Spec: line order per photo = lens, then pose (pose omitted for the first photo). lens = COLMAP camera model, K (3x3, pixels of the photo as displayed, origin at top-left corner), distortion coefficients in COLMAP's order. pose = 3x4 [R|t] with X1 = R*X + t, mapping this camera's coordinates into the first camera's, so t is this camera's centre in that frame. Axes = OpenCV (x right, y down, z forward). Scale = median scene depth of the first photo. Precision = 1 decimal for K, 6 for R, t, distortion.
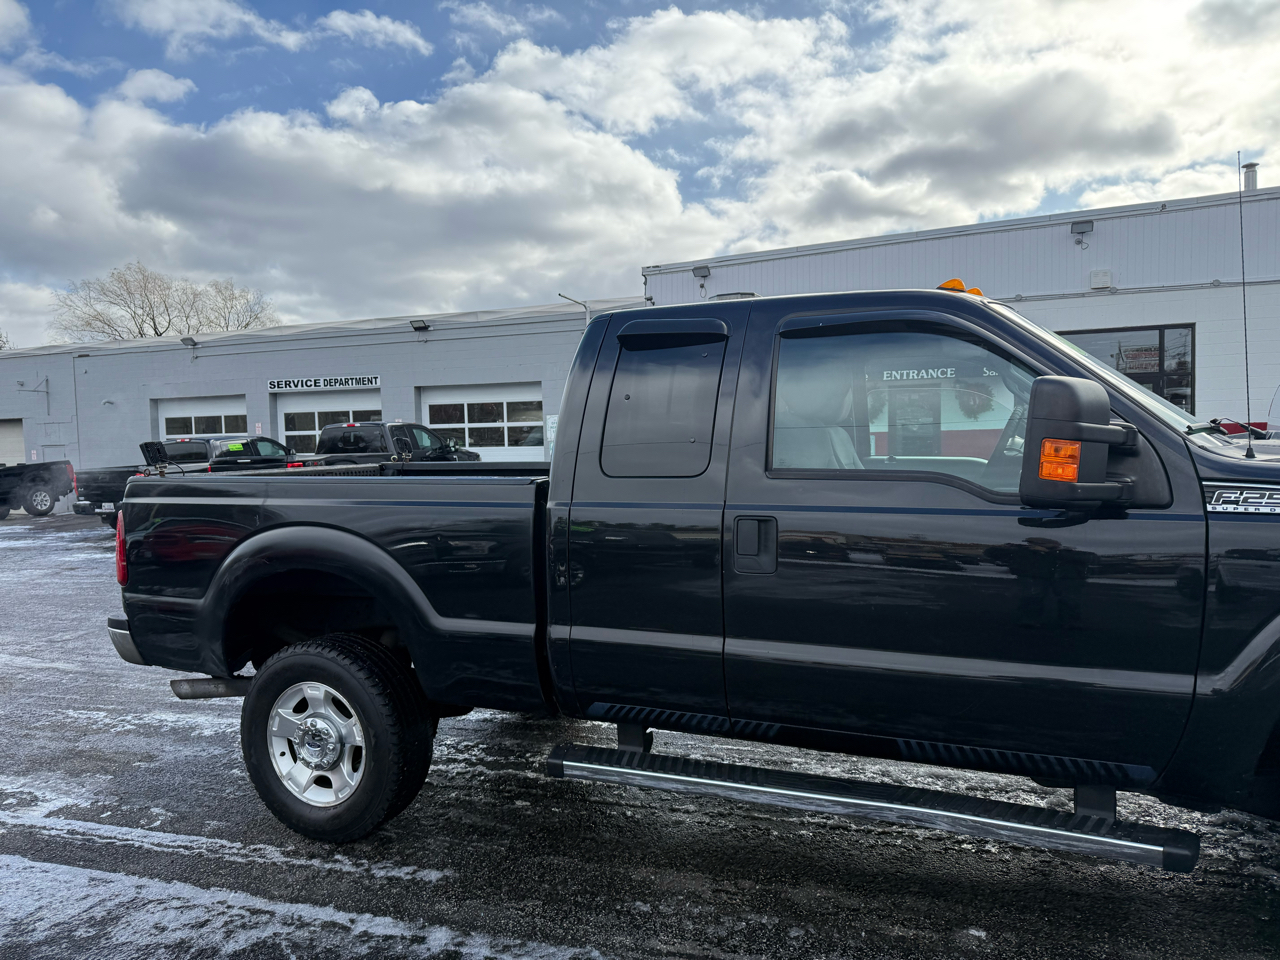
lens RADIAL K [[890.0, 0, 640.0], [0, 890.0, 480.0], [0, 0, 1]] dist [0.046963, -0.053275]
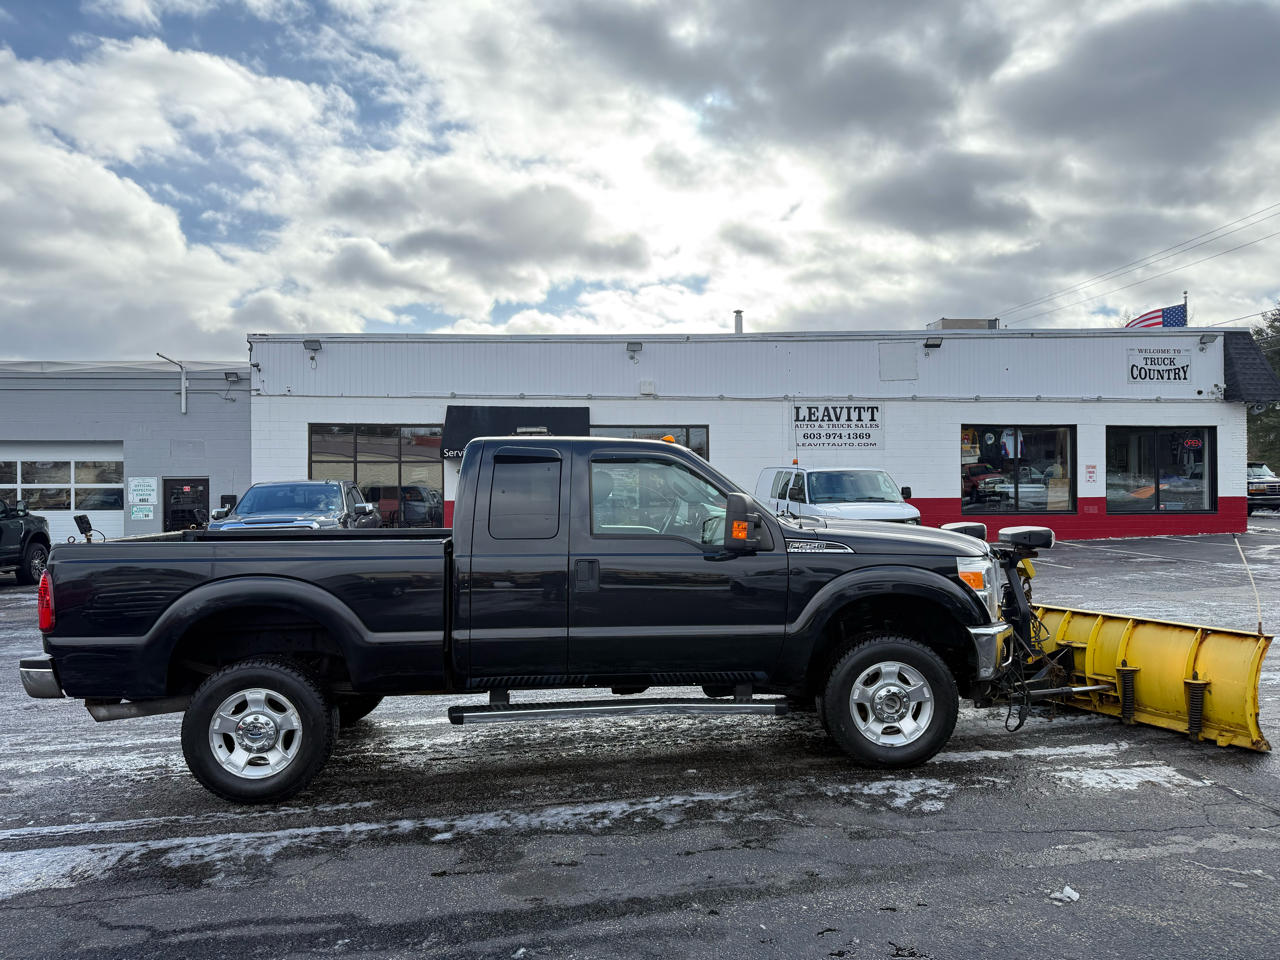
lens RADIAL K [[885.5, 0, 640.0], [0, 885.5, 480.0], [0, 0, 1]] dist [0.062416, -0.069659]
pose [[0.881833, 0.025390, 0.470878, -0.502667], [0.008606, 0.997517, -0.069903, 0.003646], [-0.471484, 0.065695, 0.879424, -0.534522]]
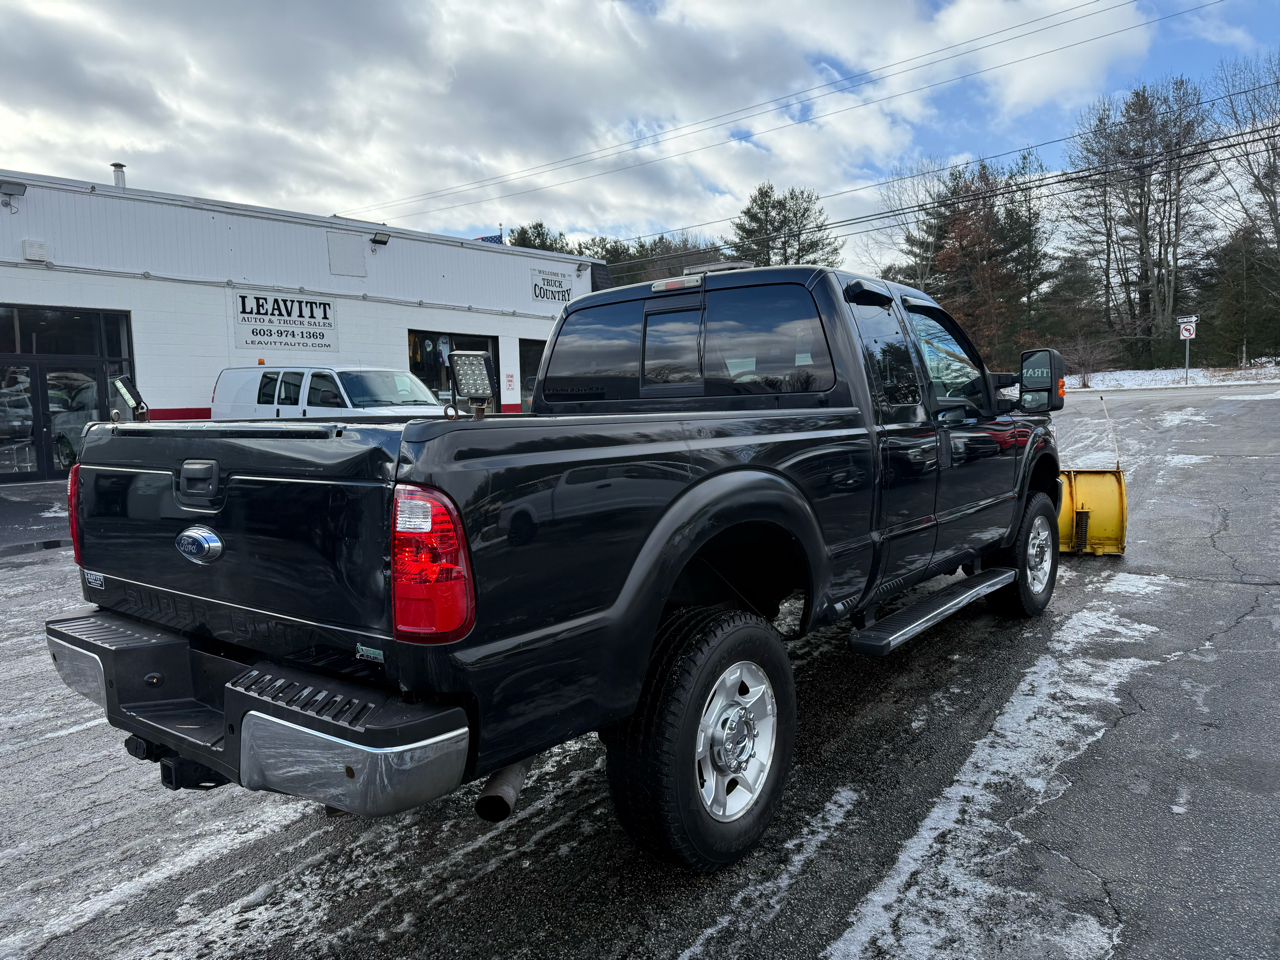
lens RADIAL K [[890.1, 0, 642.2], [0, 890.1, 476.2], [0, 0, 1]] dist [0.059235, -0.080520]
pose [[0.244613, -0.060043, 0.967760, -1.152489], [0.062162, 0.996999, 0.046145, 0.014839], [-0.967626, 0.048871, 0.247611, 0.877289]]
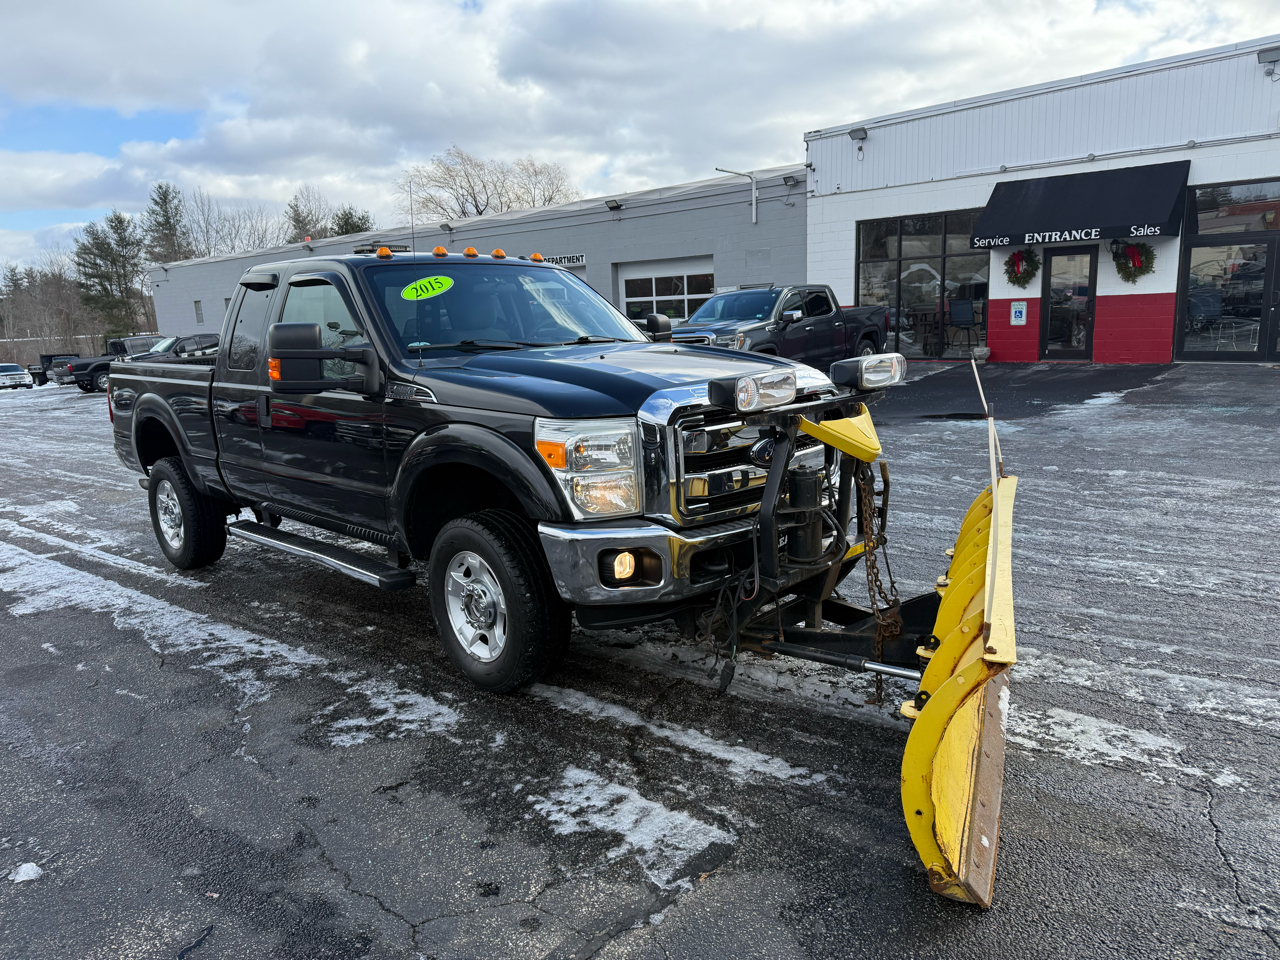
lens RADIAL K [[887.5, 0, 647.5], [0, 887.5, 486.5], [0, 0, 1]] dist [0.071183, -0.088262]
pose [[0.939167, 0.054194, -0.339159, 1.139419], [0.000820, 0.987116, 0.160001, -0.048086], [0.343460, -0.150546, 0.927023, -0.328499]]
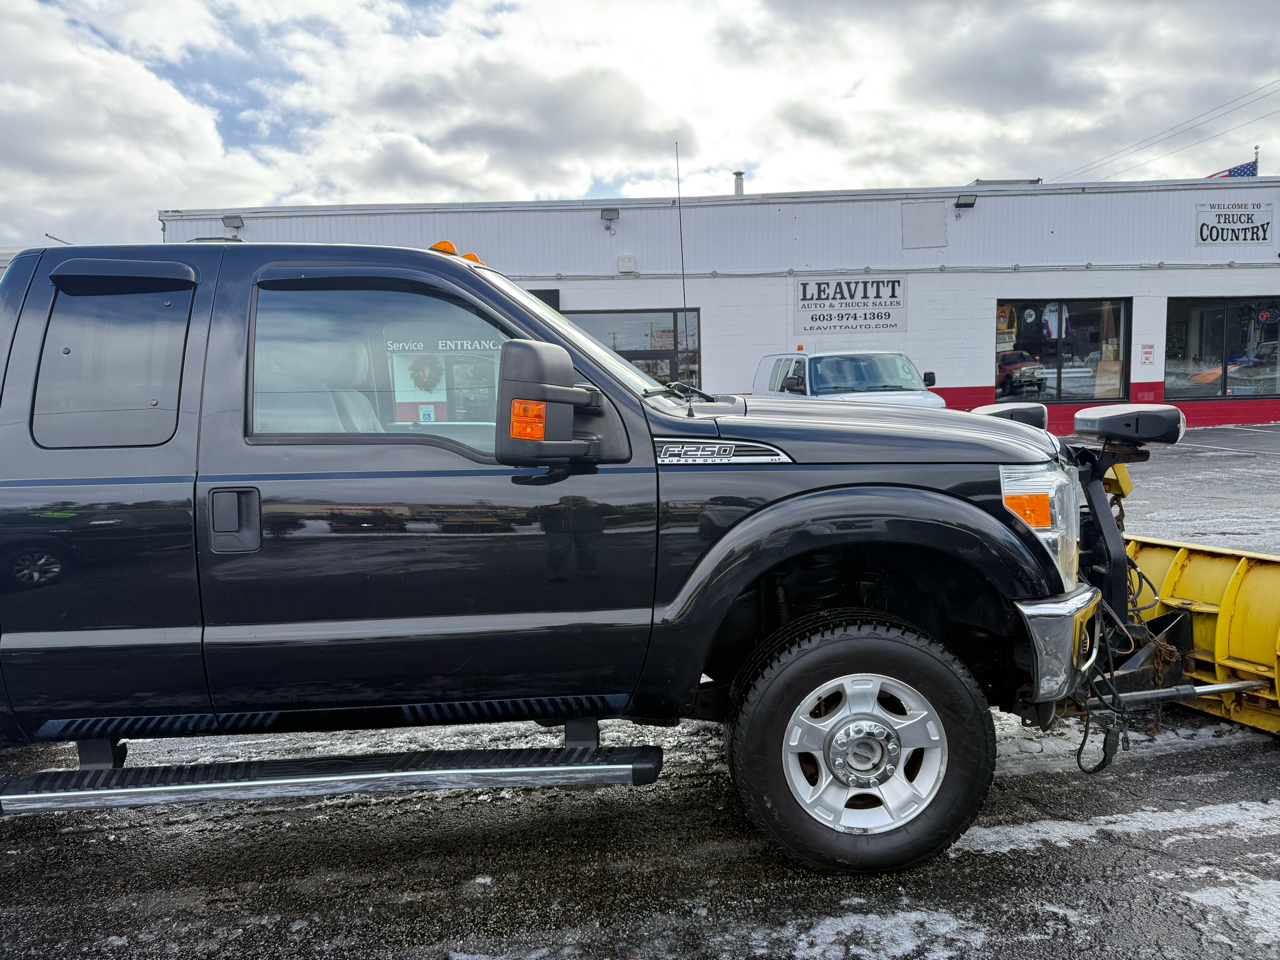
lens RADIAL K [[890.3, 0, 639.3], [0, 890.3, 484.4], [0, 0, 1]] dist [0.049017, -0.059870]
pose [[0.894916, -0.044483, 0.444011, 0.073000], [0.027927, 0.998652, 0.043762, 0.007013], [-0.445359, -0.026763, 0.894952, 0.004922]]
